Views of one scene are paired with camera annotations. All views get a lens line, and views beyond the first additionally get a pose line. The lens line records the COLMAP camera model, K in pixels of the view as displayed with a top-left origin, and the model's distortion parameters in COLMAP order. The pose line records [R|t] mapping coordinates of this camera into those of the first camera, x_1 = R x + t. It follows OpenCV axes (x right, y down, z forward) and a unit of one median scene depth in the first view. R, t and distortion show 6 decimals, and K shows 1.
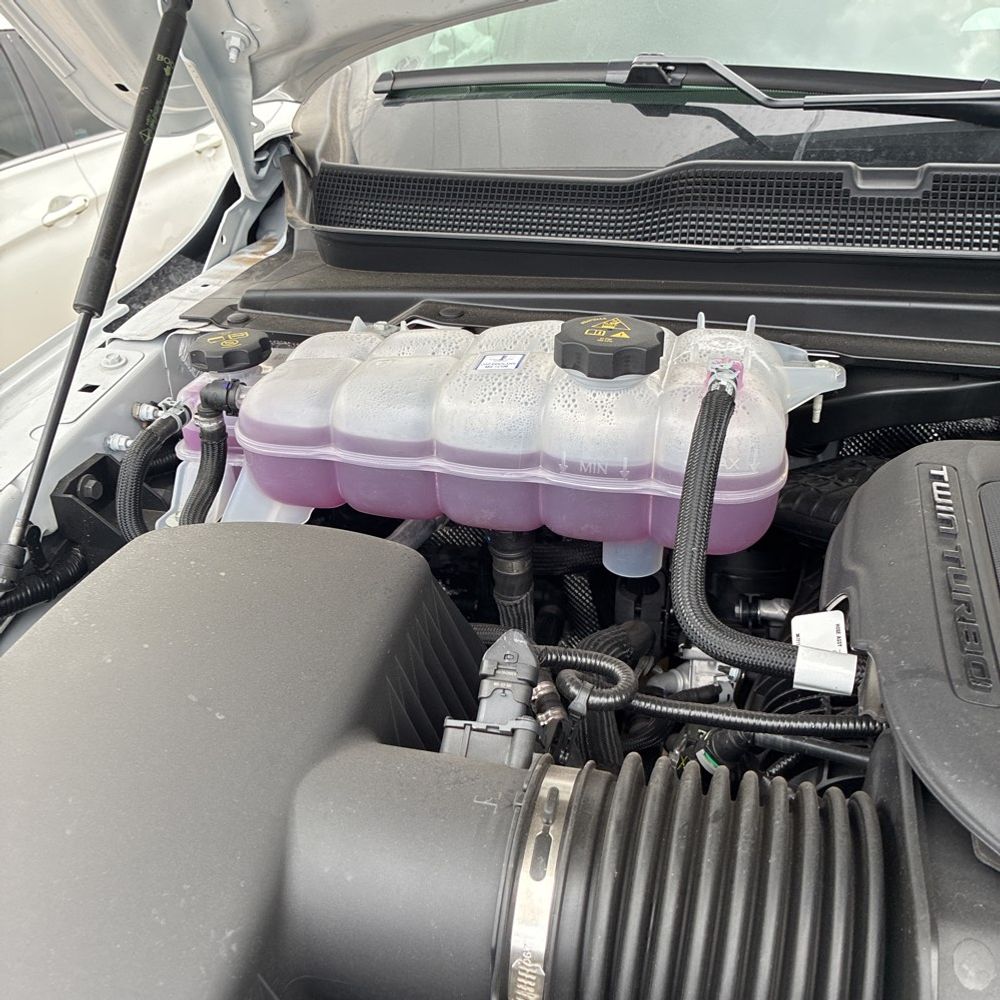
lens RADIAL K [[1063.2, 0, 499.4], [0, 1063.2, 500.2], [0, 0, 1]] dist [0.057947, 0.000000]
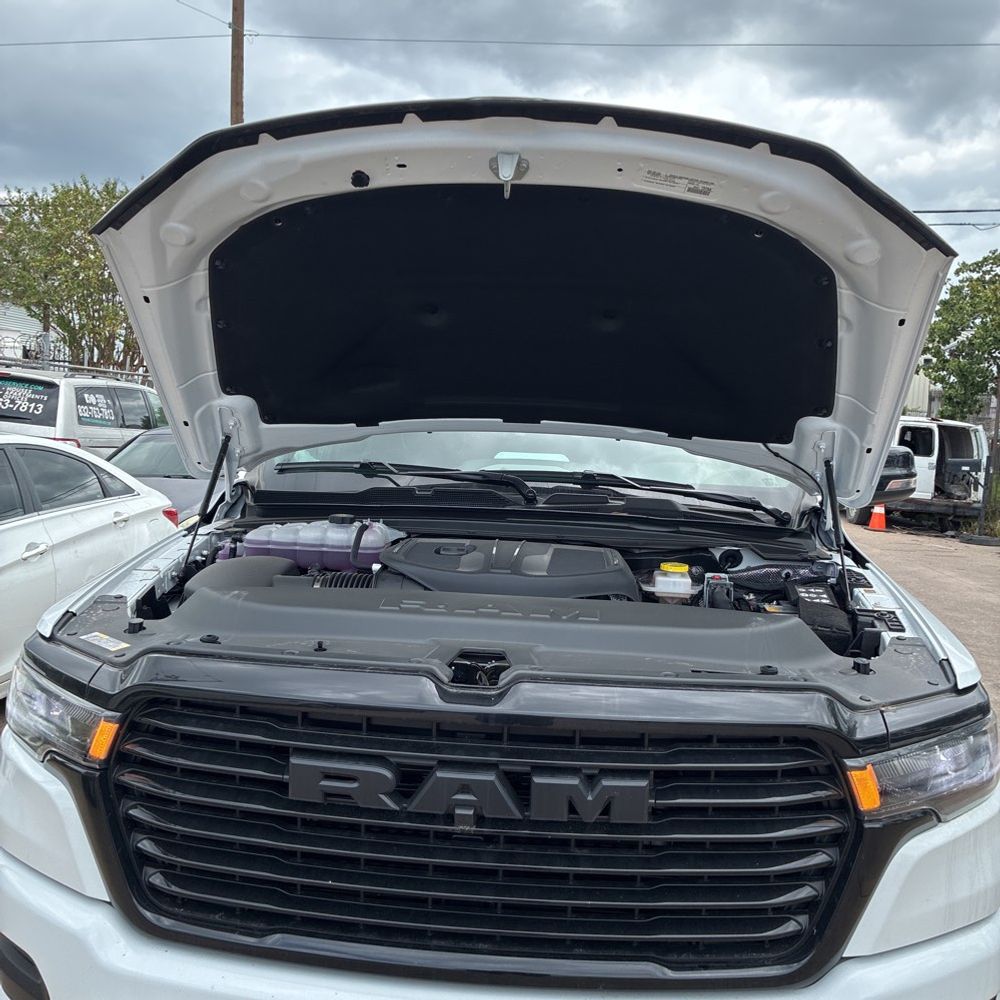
lens RADIAL K [[1063.2, 0, 500.1], [0, 1063.2, 499.9], [0, 0, 1]] dist [0.057947, 0.000000]
pose [[0.986791, 0.031963, 0.158815, 0.031630], [0.028868, 0.929959, -0.366529, 0.843036], [-0.159406, 0.366272, 0.916752, -1.867530]]
